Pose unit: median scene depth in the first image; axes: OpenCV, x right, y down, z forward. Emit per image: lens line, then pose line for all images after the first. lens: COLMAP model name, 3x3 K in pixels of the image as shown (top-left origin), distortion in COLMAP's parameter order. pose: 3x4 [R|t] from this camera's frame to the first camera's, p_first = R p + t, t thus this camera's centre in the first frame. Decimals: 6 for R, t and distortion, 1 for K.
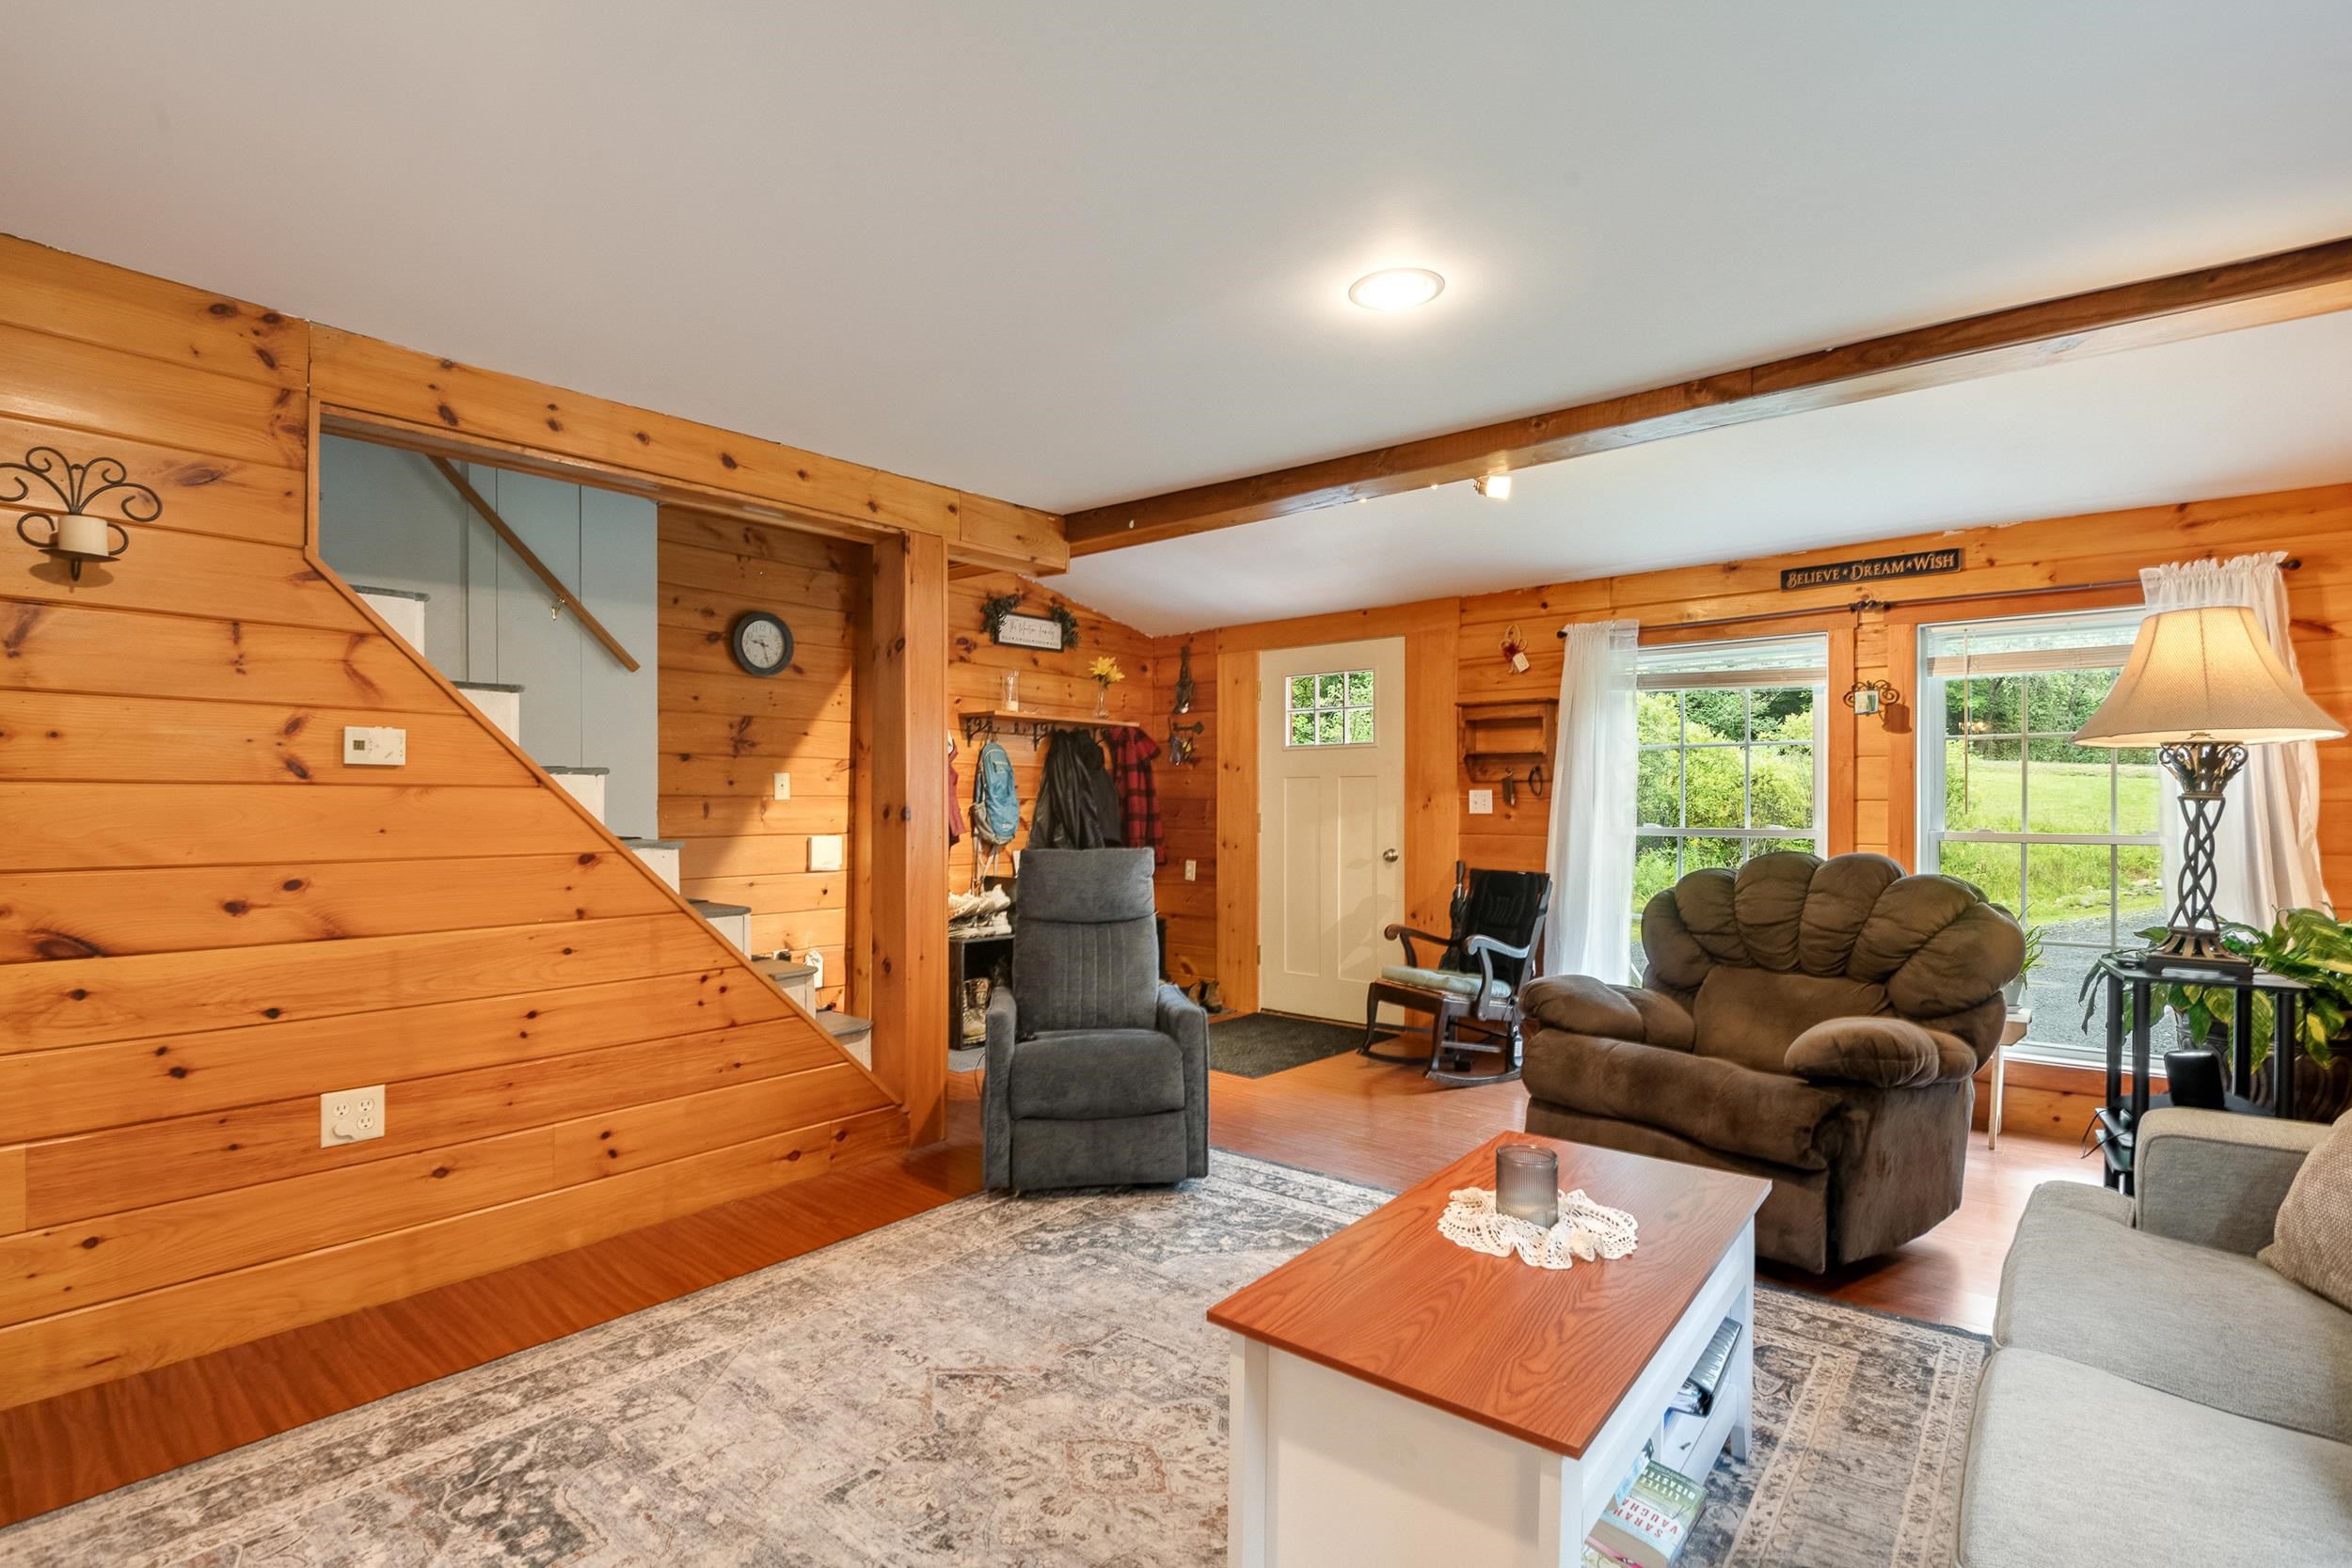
lens RADIAL K [[1079.1, 0, 1189.2], [0, 1079.1, 795.2], [0, 0, 1]] dist [-0.010459, -0.009613]
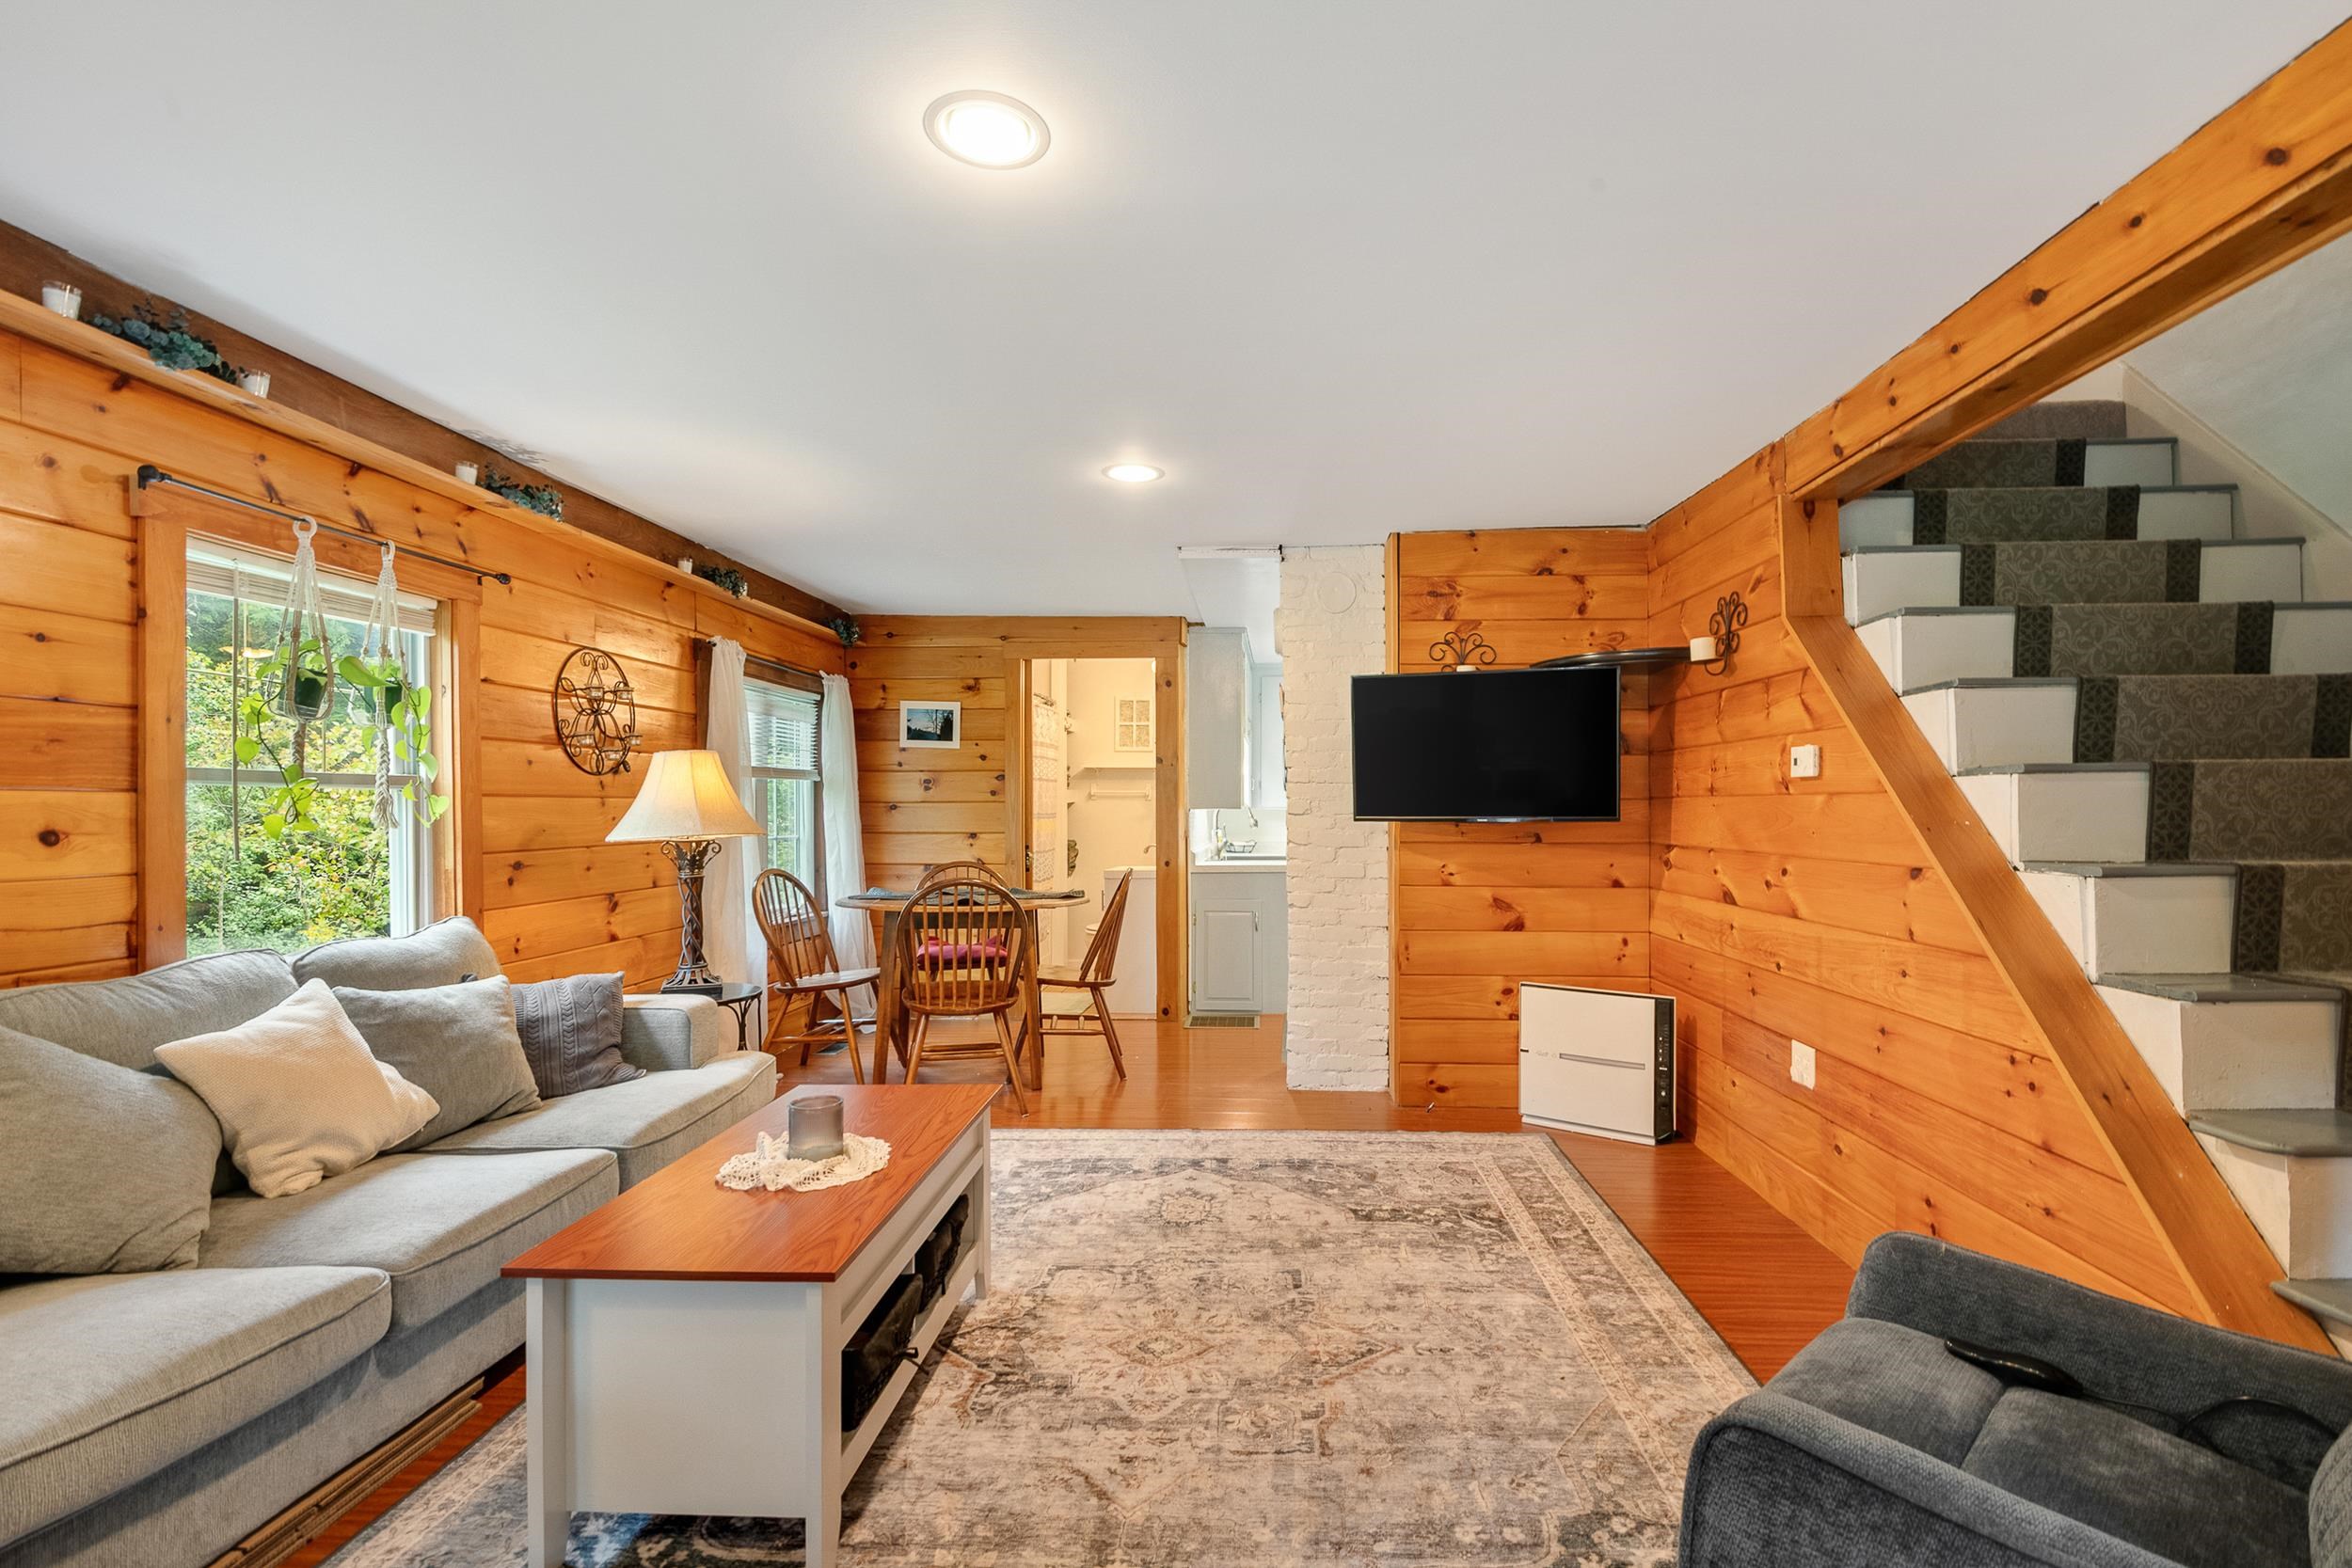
lens RADIAL K [[1079.1, 0, 1237.2], [0, 1079.1, 787.7], [0, 0, 1]] dist [-0.010459, -0.009613]
pose [[-0.801940, -0.014580, -0.597226, 0.325988], [0.001076, 0.999665, -0.025849, 0.009975], [0.597403, -0.021372, -0.801656, 1.108758]]
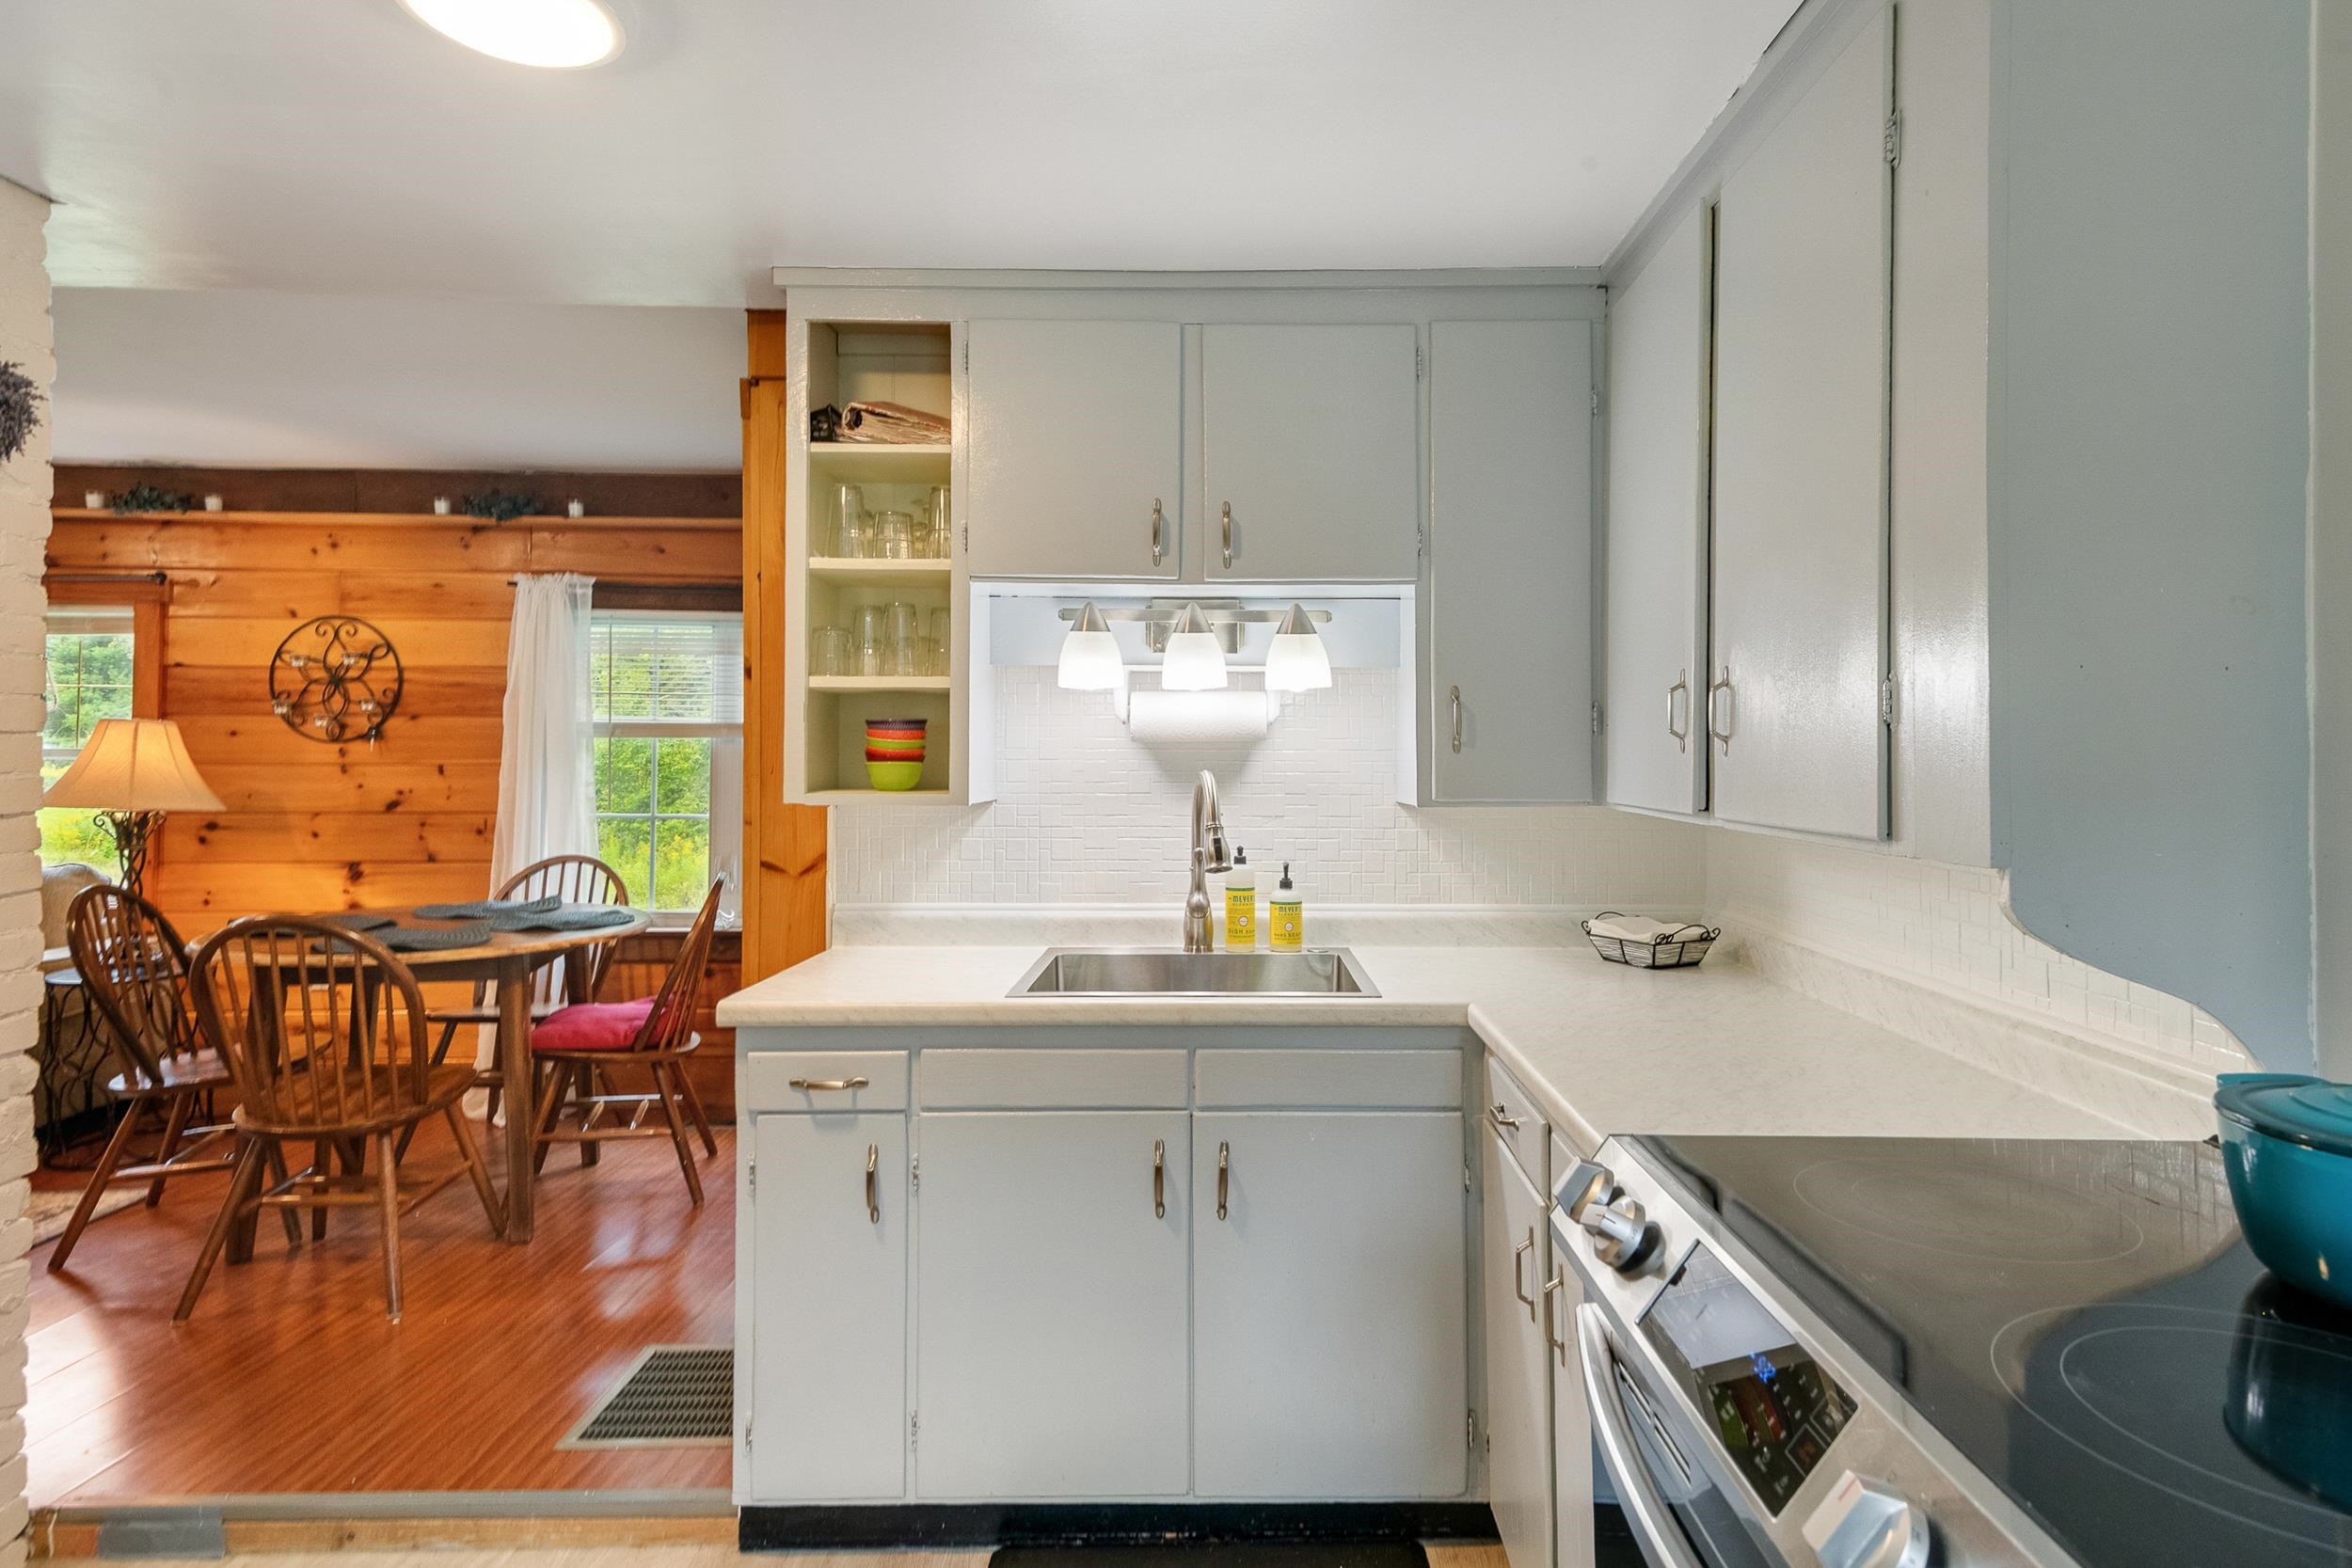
lens RADIAL K [[1251.3, 0, 1150.6], [0, 1251.3, 741.9], [0, 0, 1]] dist [0.035372, -0.008849]
pose [[-0.630797, -0.001066, 0.775947, -1.350367], [-0.011601, 0.999900, -0.008057, -0.032169], [-0.775861, -0.014084, -0.630746, 0.009606]]
